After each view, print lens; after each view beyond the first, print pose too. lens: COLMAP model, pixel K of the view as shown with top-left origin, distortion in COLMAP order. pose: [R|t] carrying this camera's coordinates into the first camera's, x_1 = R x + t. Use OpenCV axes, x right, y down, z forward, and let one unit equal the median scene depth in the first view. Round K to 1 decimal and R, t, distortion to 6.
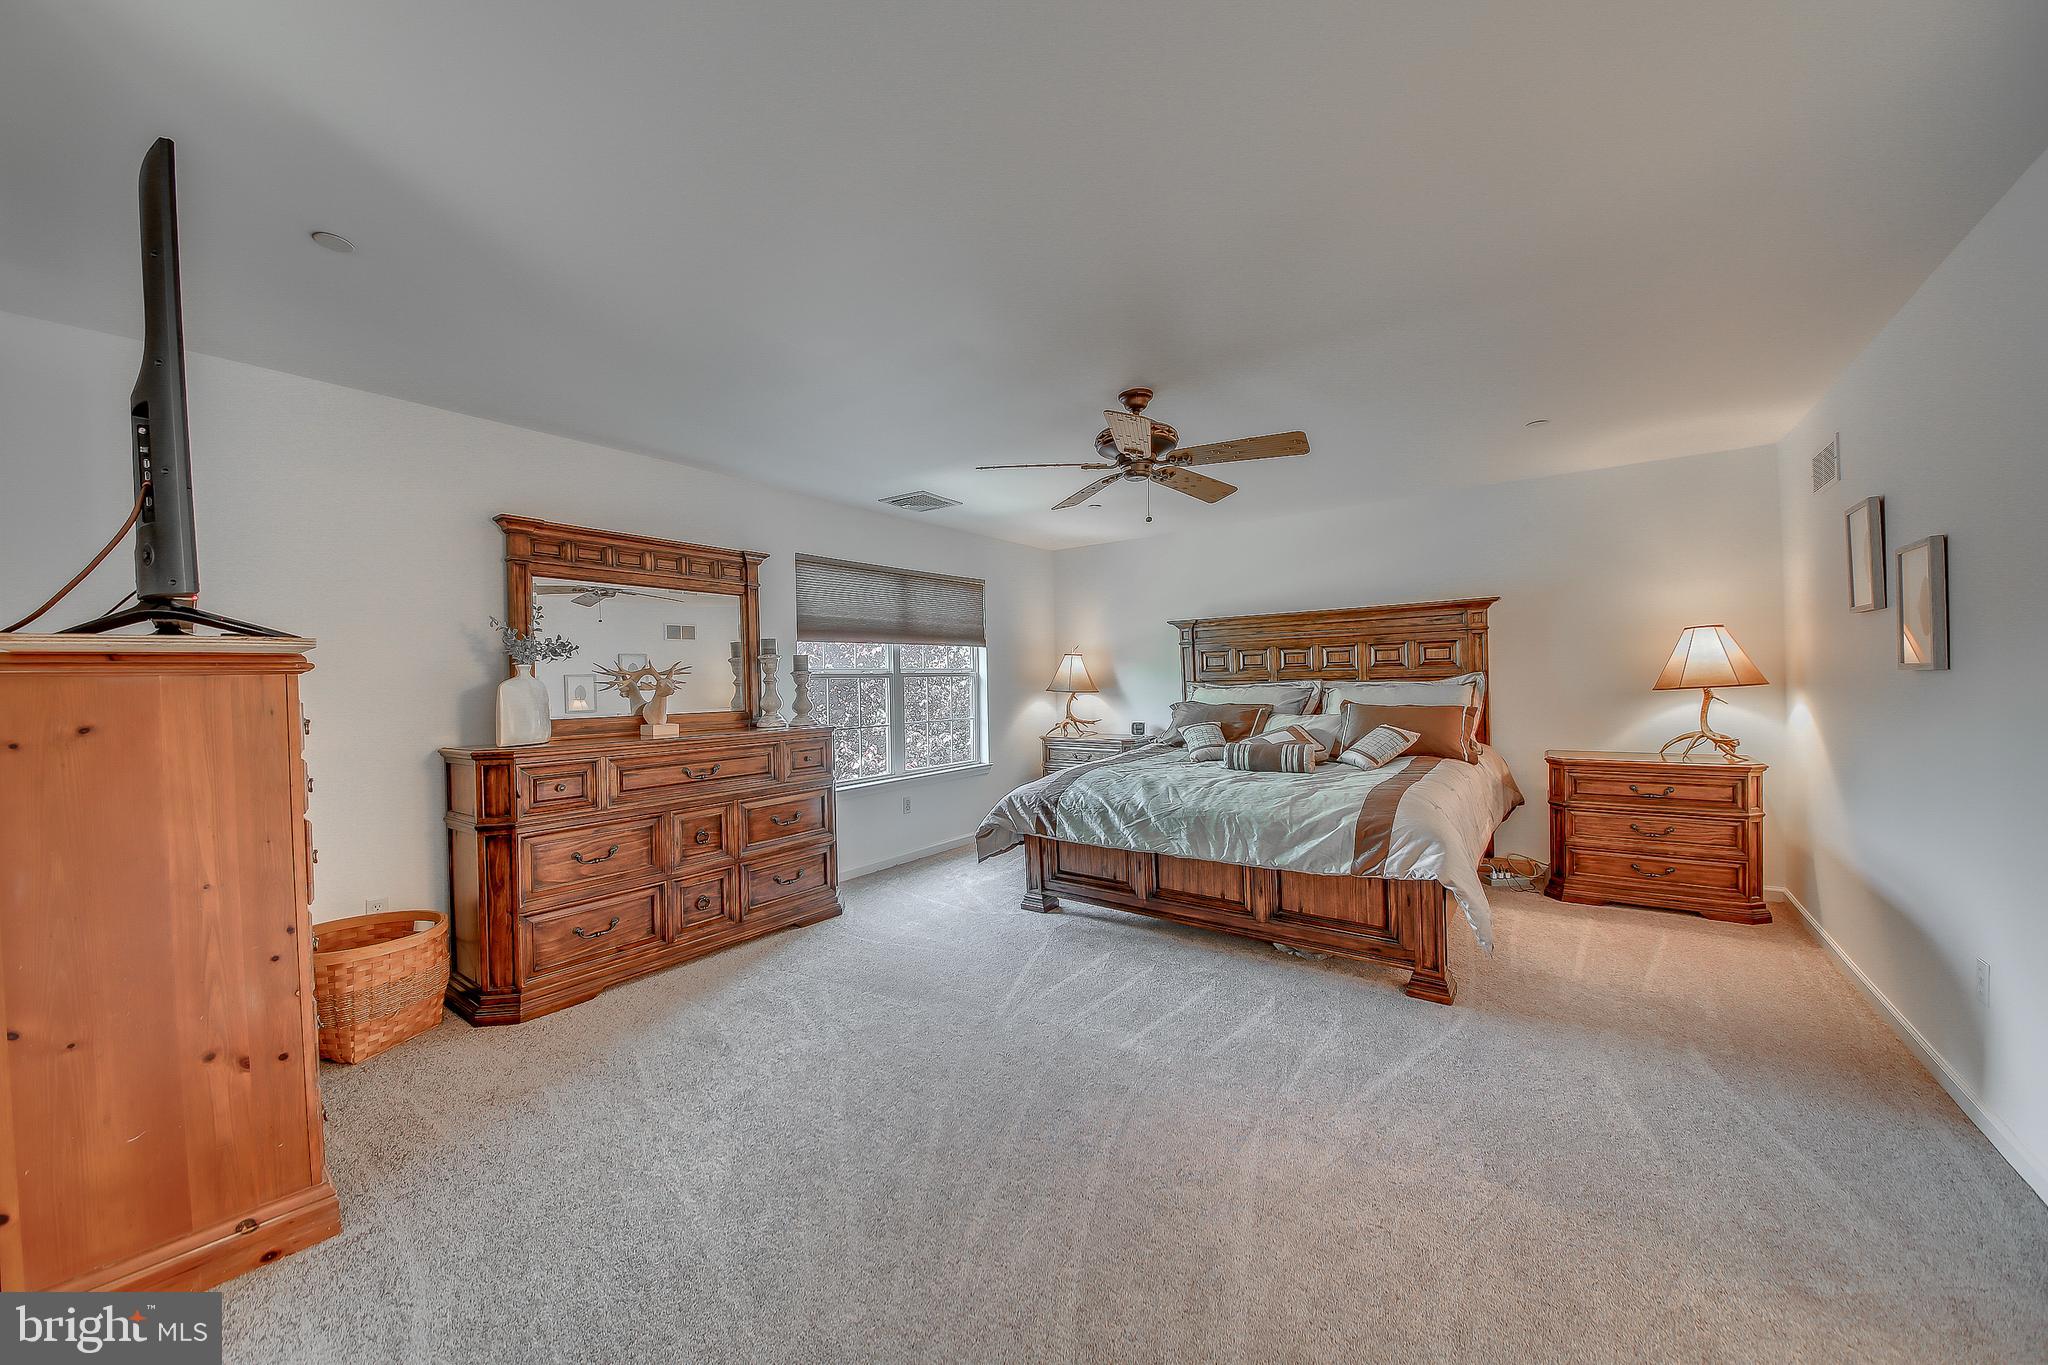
lens RADIAL K [[737.5, 0, 1015.1], [0, 737.5, 683.7], [0, 0, 1]] dist [0.000508, -0.000327]
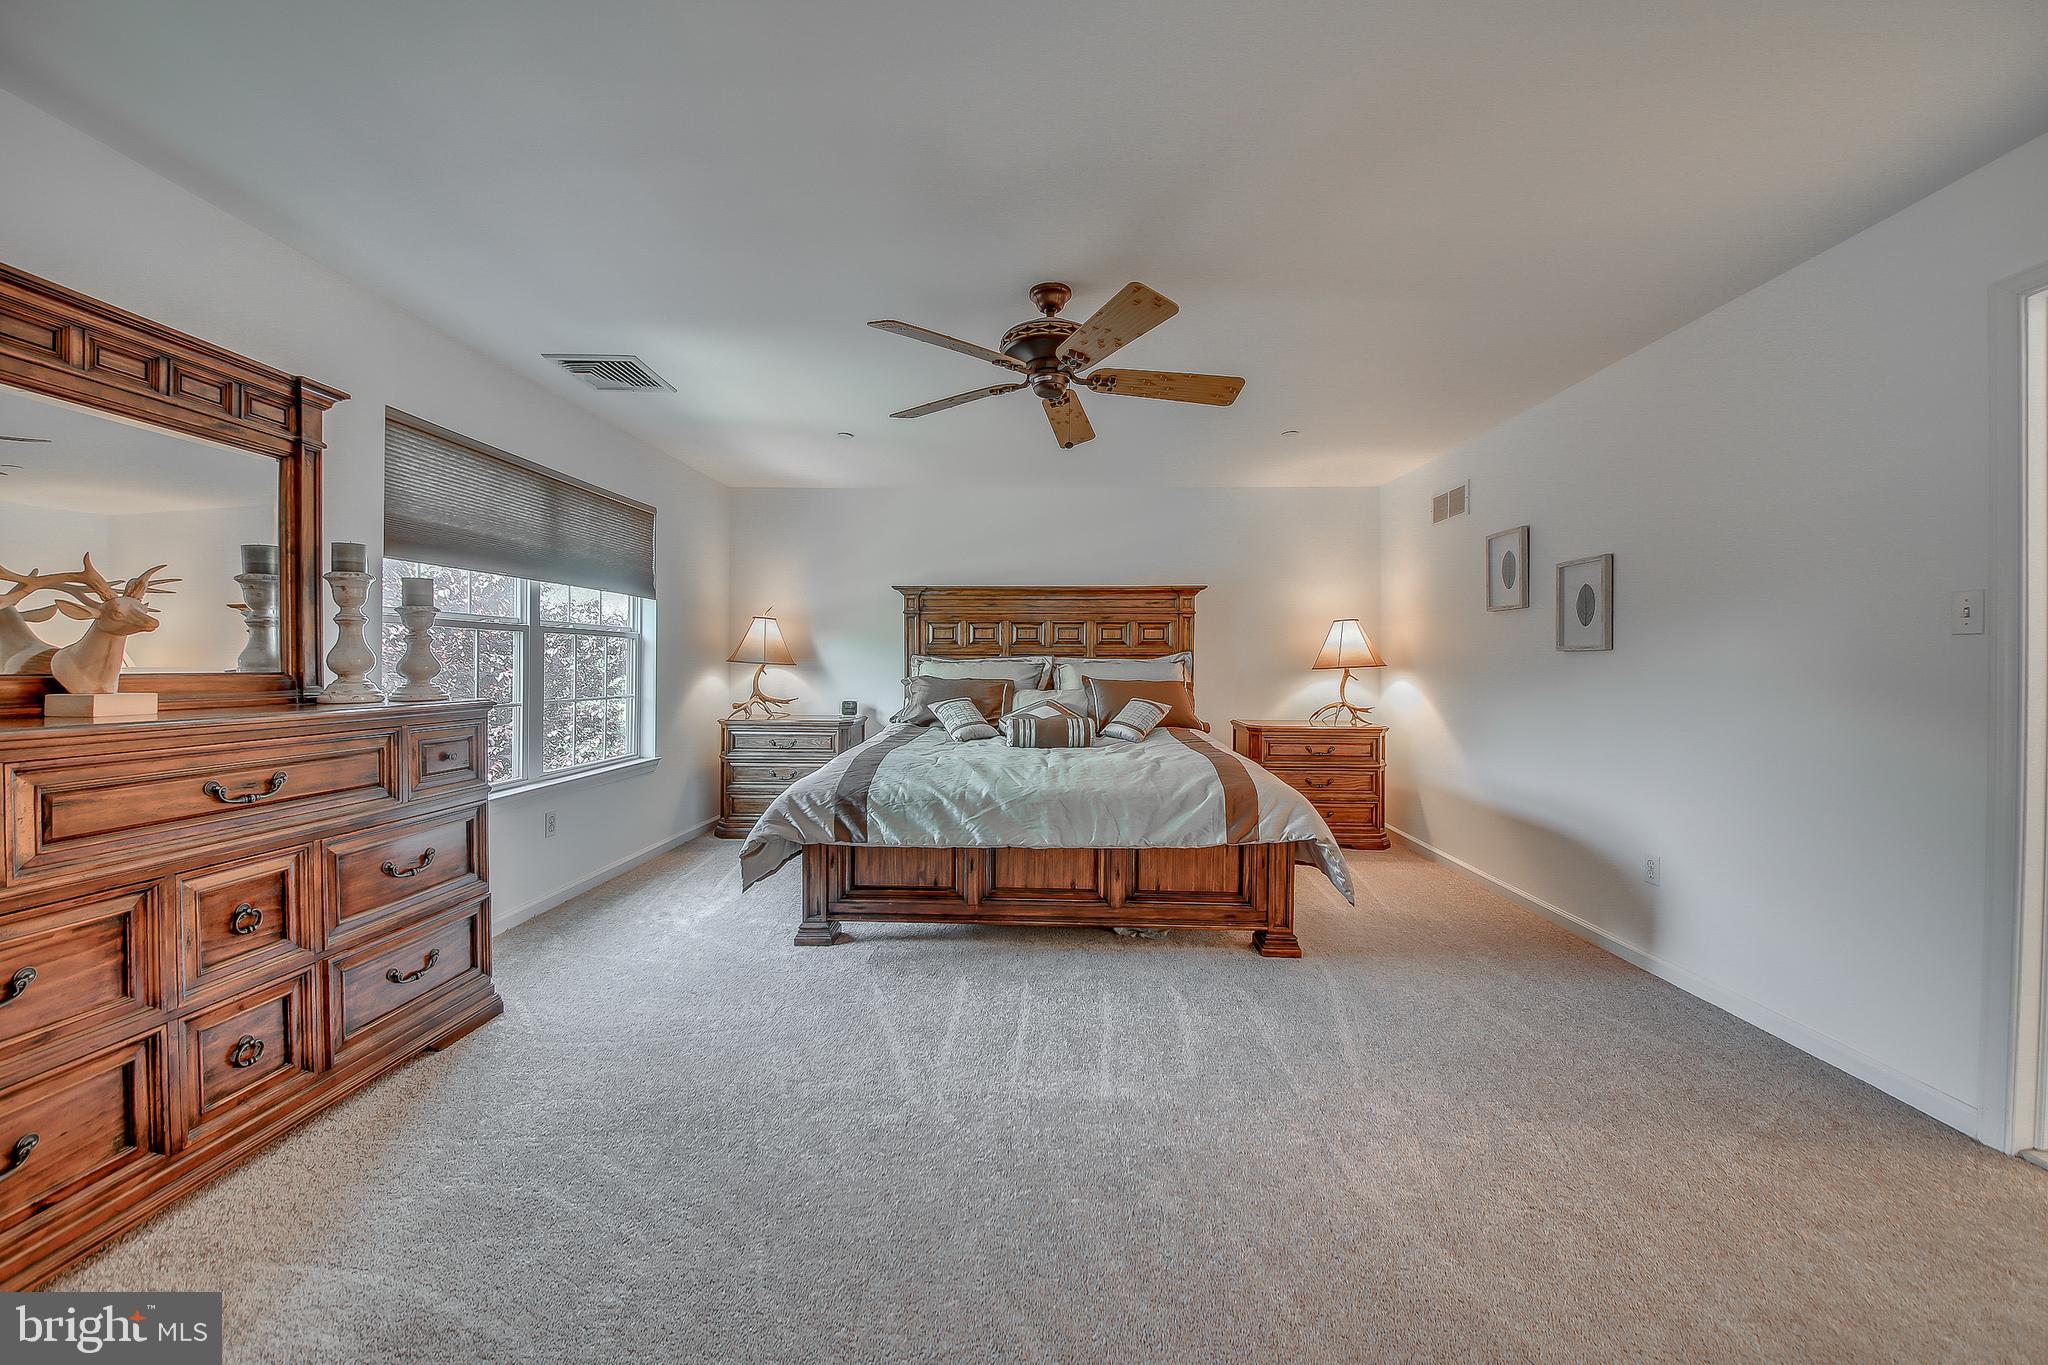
lens RADIAL K [[749.6, 0, 1030.7], [0, 749.6, 669.1], [0, 0, 1]] dist [0.001467, -0.009156]
pose [[0.809380, 0.021749, 0.586882, -0.257897], [-0.019435, 0.999759, -0.010246, 0.030310], [-0.586963, -0.003113, 0.809608, 0.254937]]
